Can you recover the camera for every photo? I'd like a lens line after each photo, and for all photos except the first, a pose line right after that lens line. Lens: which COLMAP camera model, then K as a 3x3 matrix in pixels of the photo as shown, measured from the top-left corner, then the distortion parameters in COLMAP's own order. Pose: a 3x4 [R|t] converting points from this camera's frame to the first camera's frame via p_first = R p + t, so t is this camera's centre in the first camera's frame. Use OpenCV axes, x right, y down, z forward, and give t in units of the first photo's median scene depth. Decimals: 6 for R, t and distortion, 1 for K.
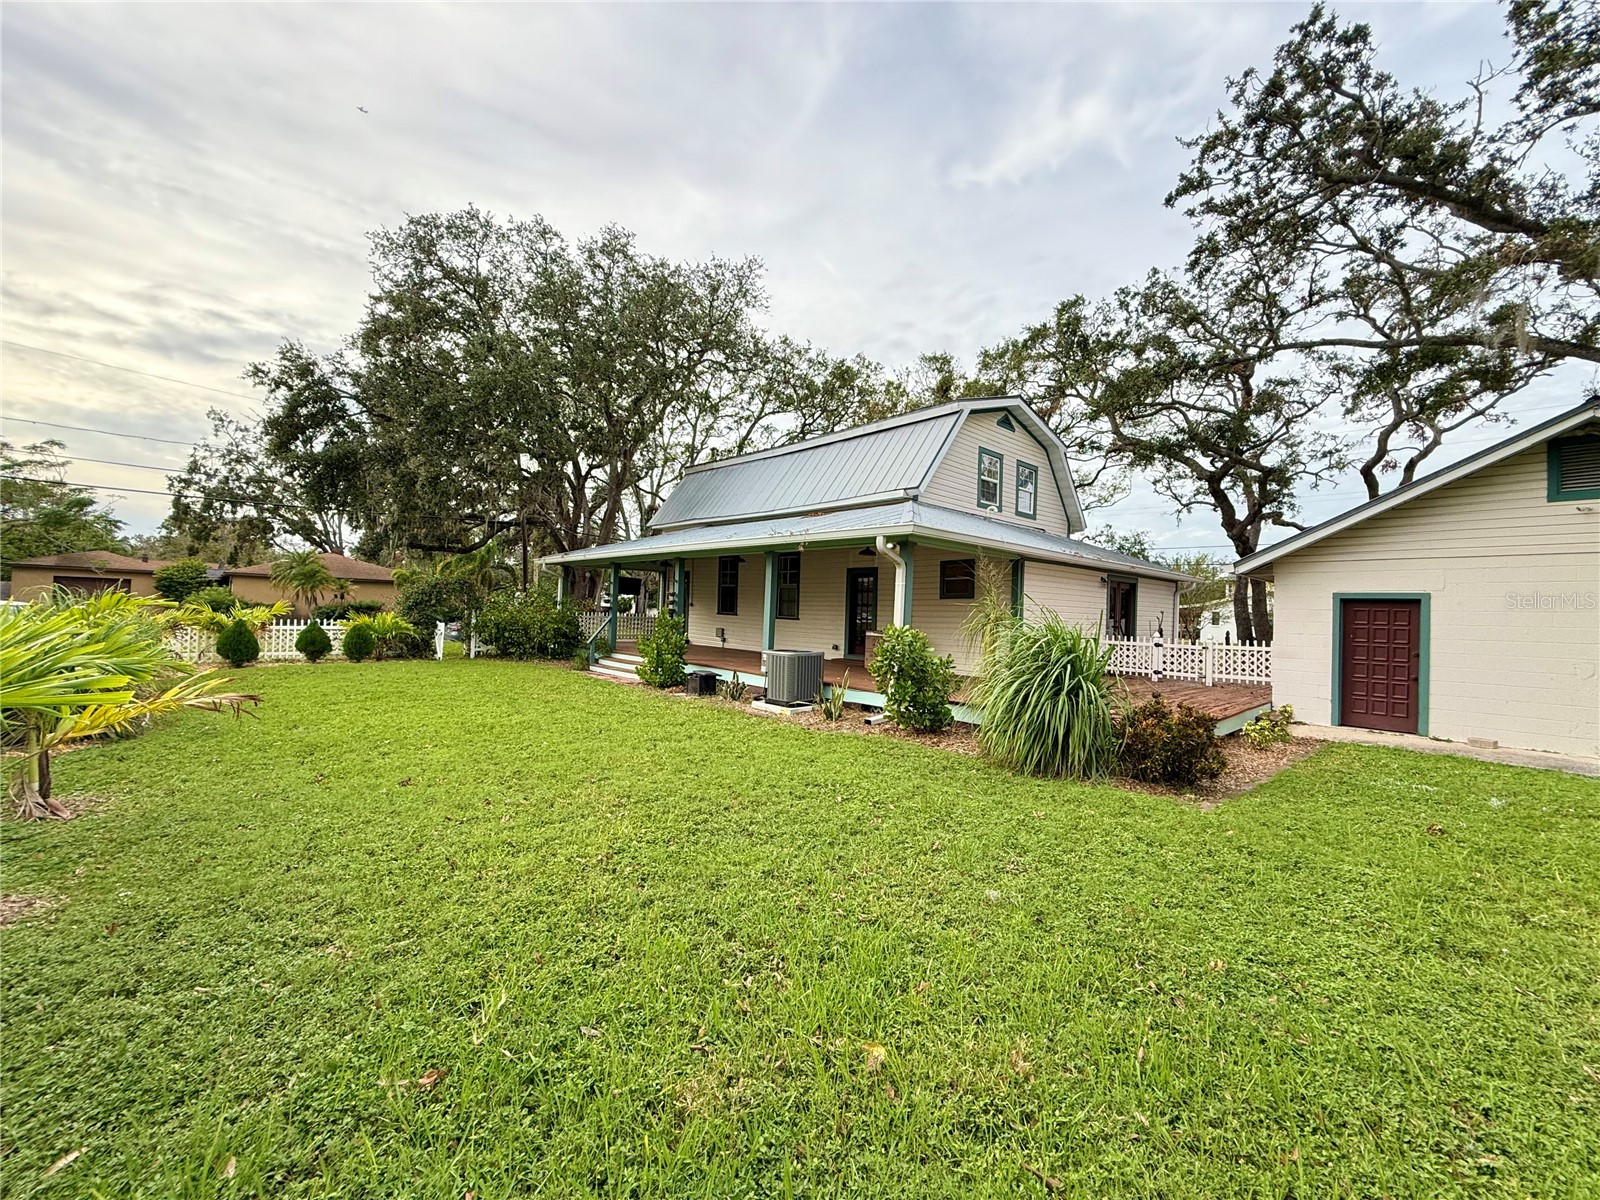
lens RADIAL K [[639.4, 0, 802.9], [0, 639.4, 599.7], [0, 0, 1]] dist [-0.003665, 0.000231]
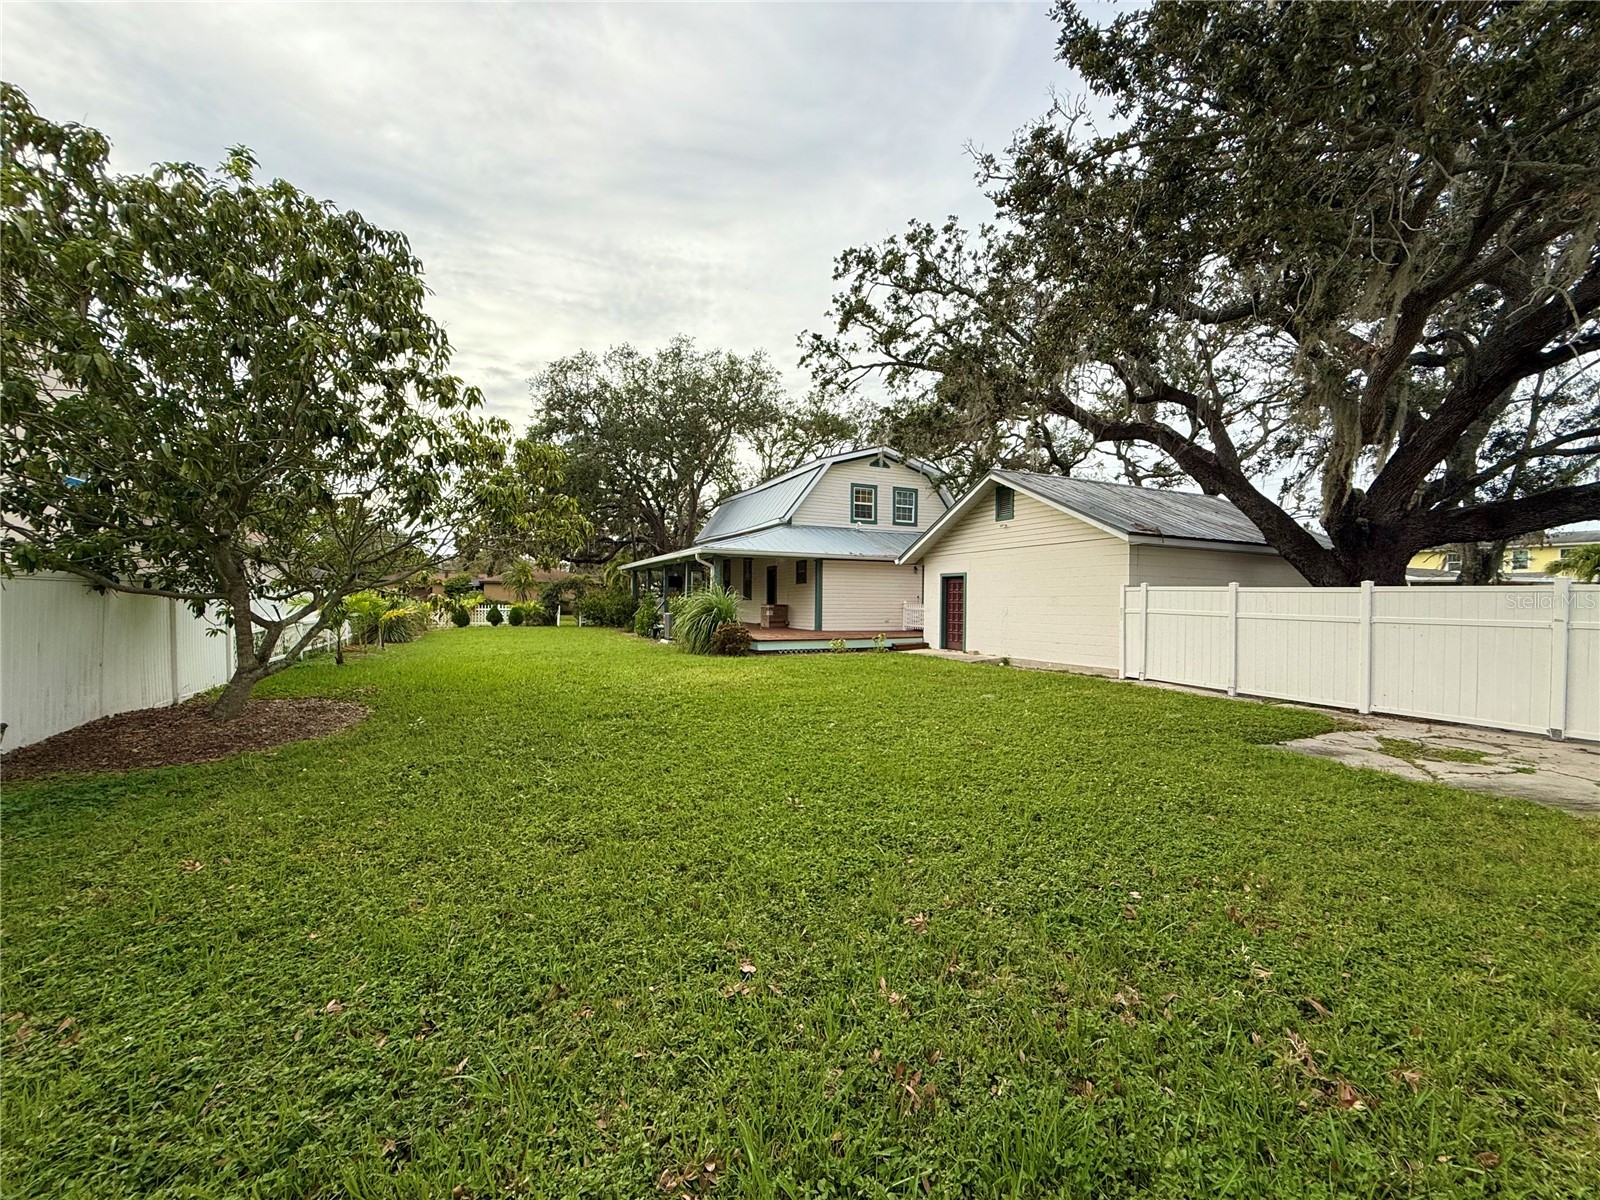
lens RADIAL K [[639.4, 0, 803.6], [0, 639.4, 593.9], [0, 0, 1]] dist [-0.003665, 0.000231]
pose [[0.954550, -0.026147, -0.296900, 0.618851], [0.027160, 0.999631, -0.000712, 0.022805], [0.296809, -0.007385, 0.954908, -0.497215]]
